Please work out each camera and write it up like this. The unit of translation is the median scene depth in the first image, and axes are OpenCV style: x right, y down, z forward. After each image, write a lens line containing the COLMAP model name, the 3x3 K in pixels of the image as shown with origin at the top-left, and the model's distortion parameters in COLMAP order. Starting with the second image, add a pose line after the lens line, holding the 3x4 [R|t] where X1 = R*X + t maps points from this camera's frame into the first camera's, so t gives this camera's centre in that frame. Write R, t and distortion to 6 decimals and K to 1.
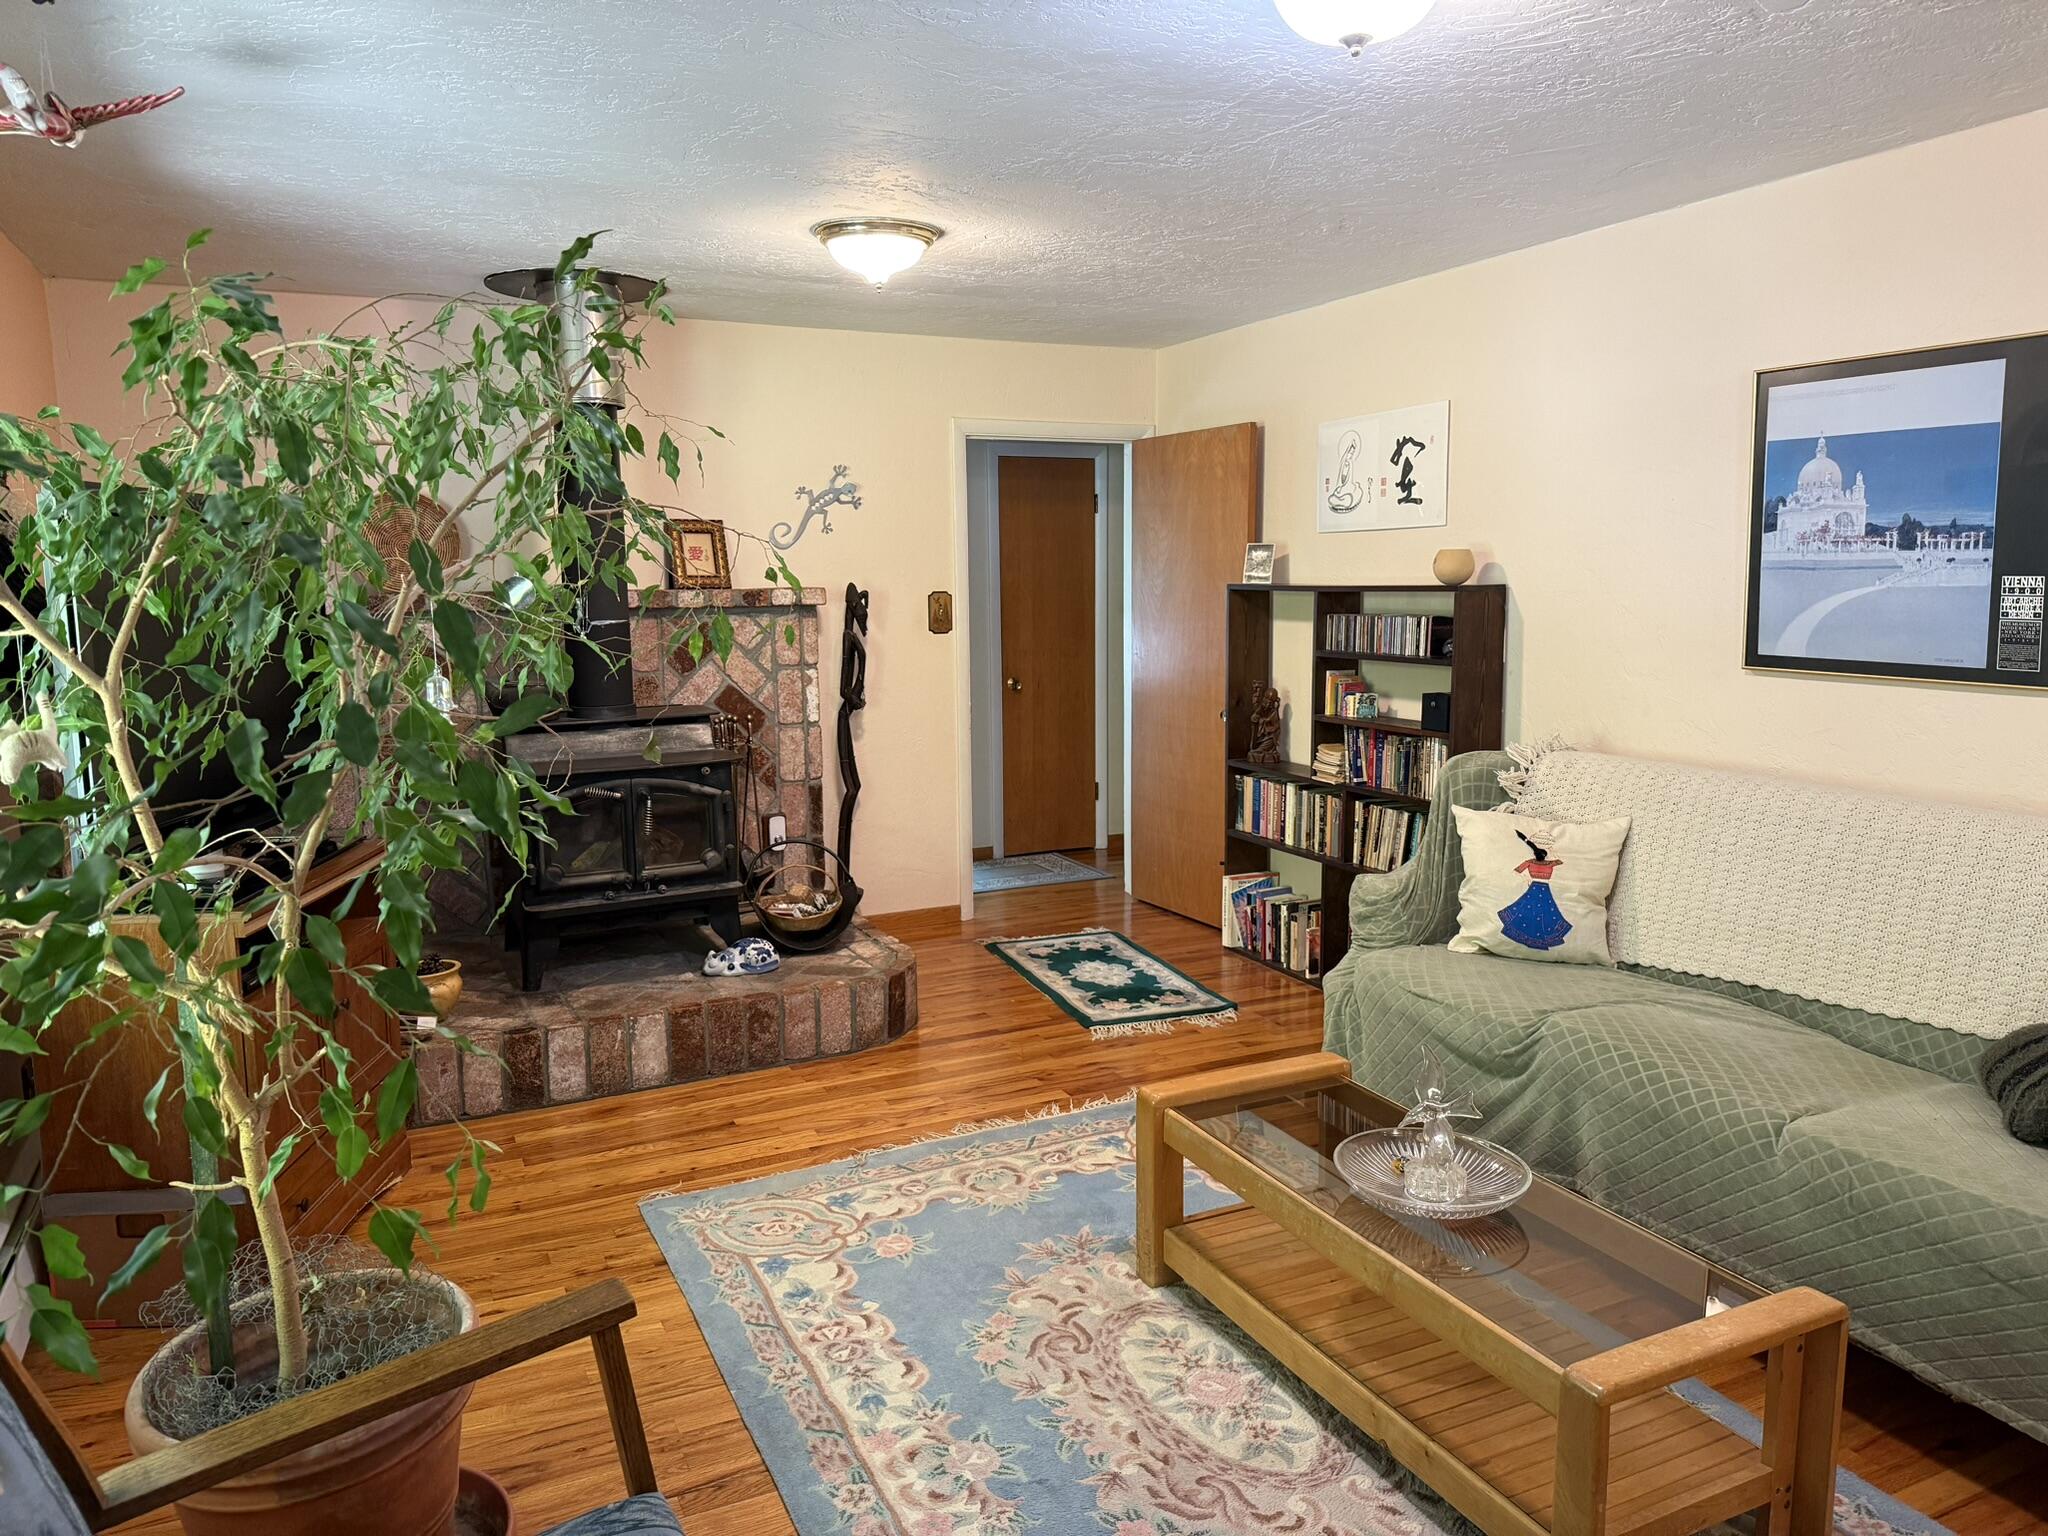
lens RADIAL K [[1422.8, 0, 1014.4], [0, 1422.8, 772.3], [0, 0, 1]] dist [0.094637, -0.129640]
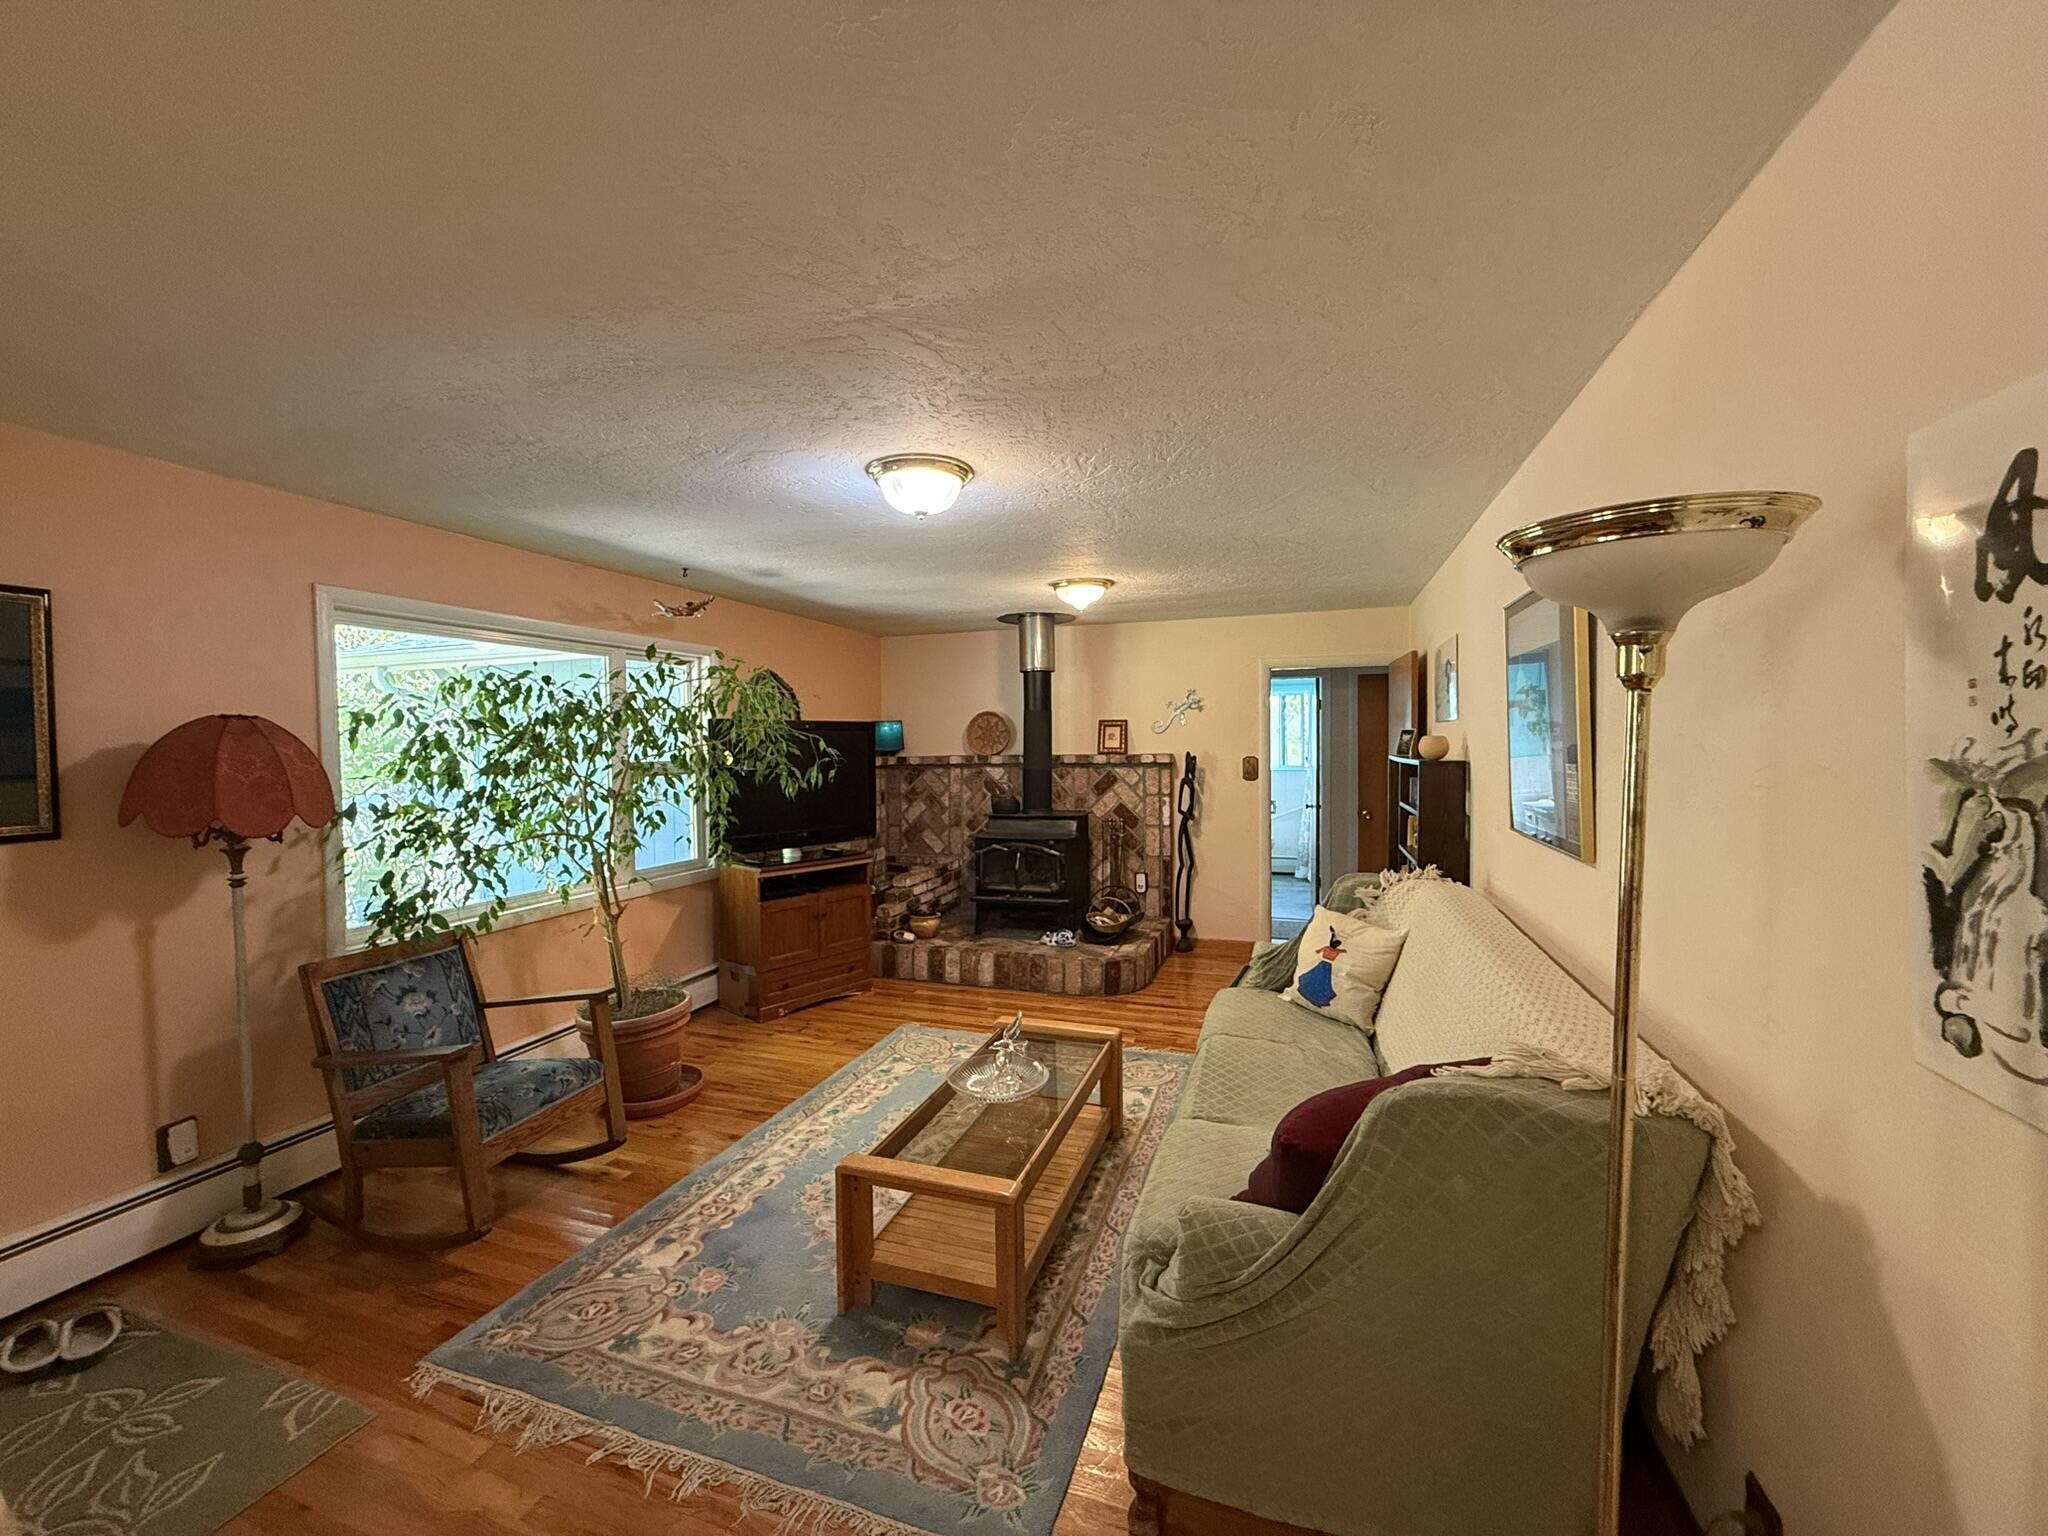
lens RADIAL K [[815.3, 0, 1017.8], [0, 815.3, 766.2], [0, 0, 1]] dist [-0.001598, 0.000167]
pose [[0.713097, 0.026509, -0.700564, 0.624182], [-0.100371, 0.992851, -0.064597, -0.032581], [0.693843, 0.116380, 0.710660, 0.138739]]
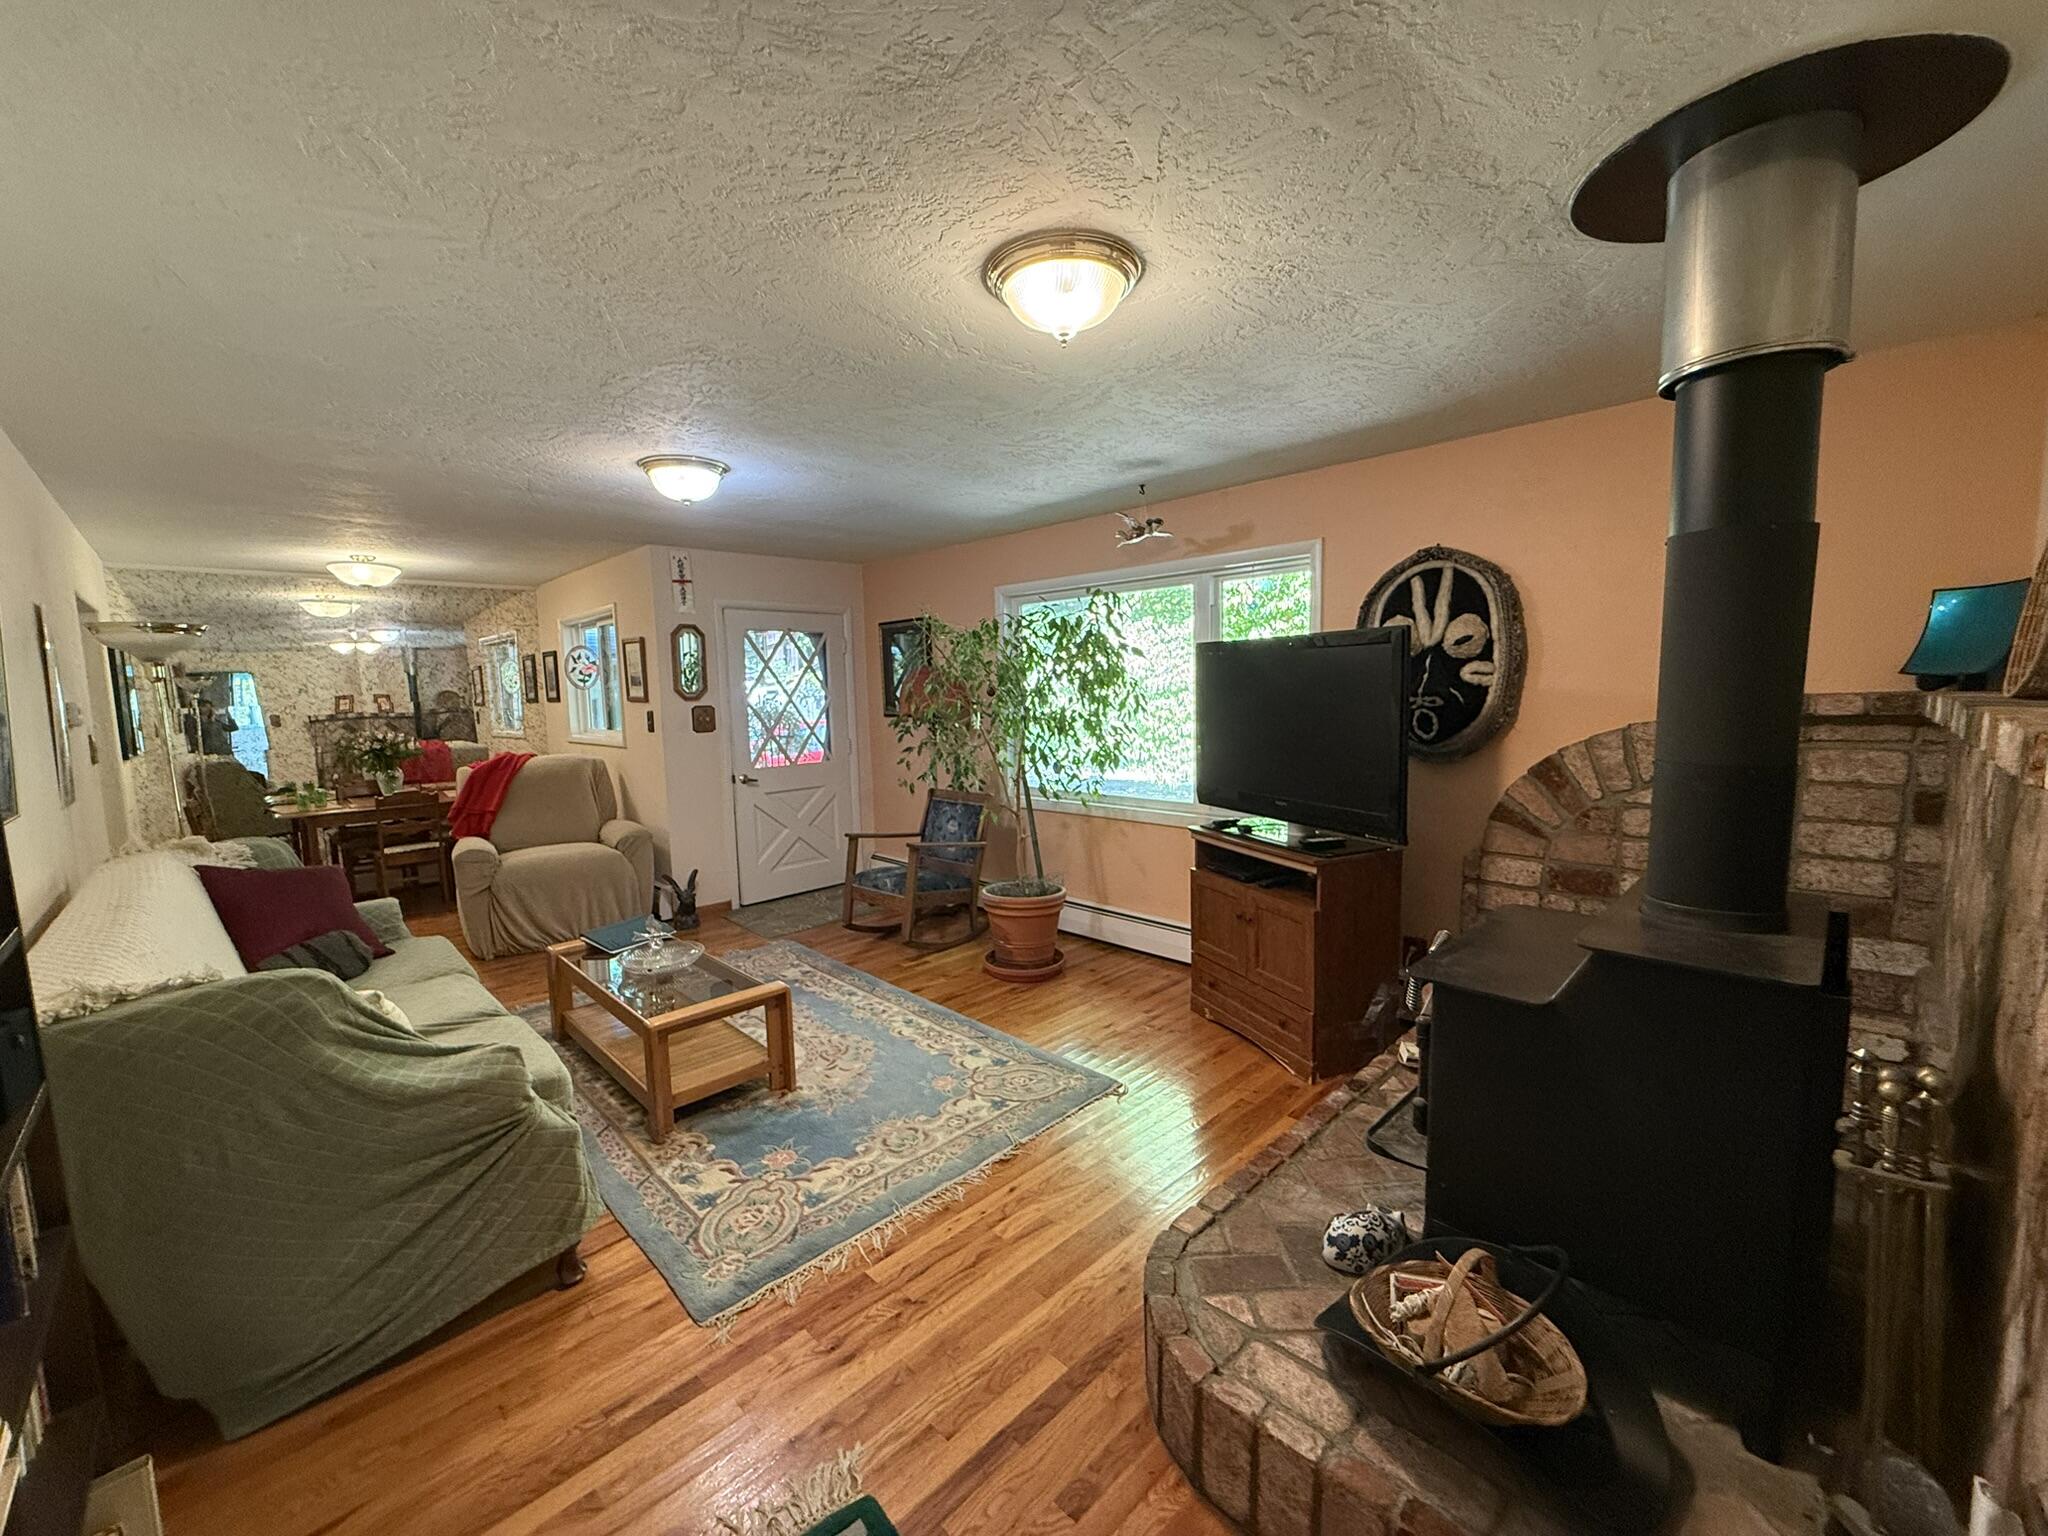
lens RADIAL K [[814.9, 0, 1018.9], [0, 814.9, 765.3], [0, 0, 1]] dist [-0.000159, 0.000005]
pose [[-0.943976, 0.068119, -0.322909, 0.090294], [-0.011377, 0.971166, 0.238132, -0.204193], [0.329819, 0.228464, -0.915982, 1.404076]]
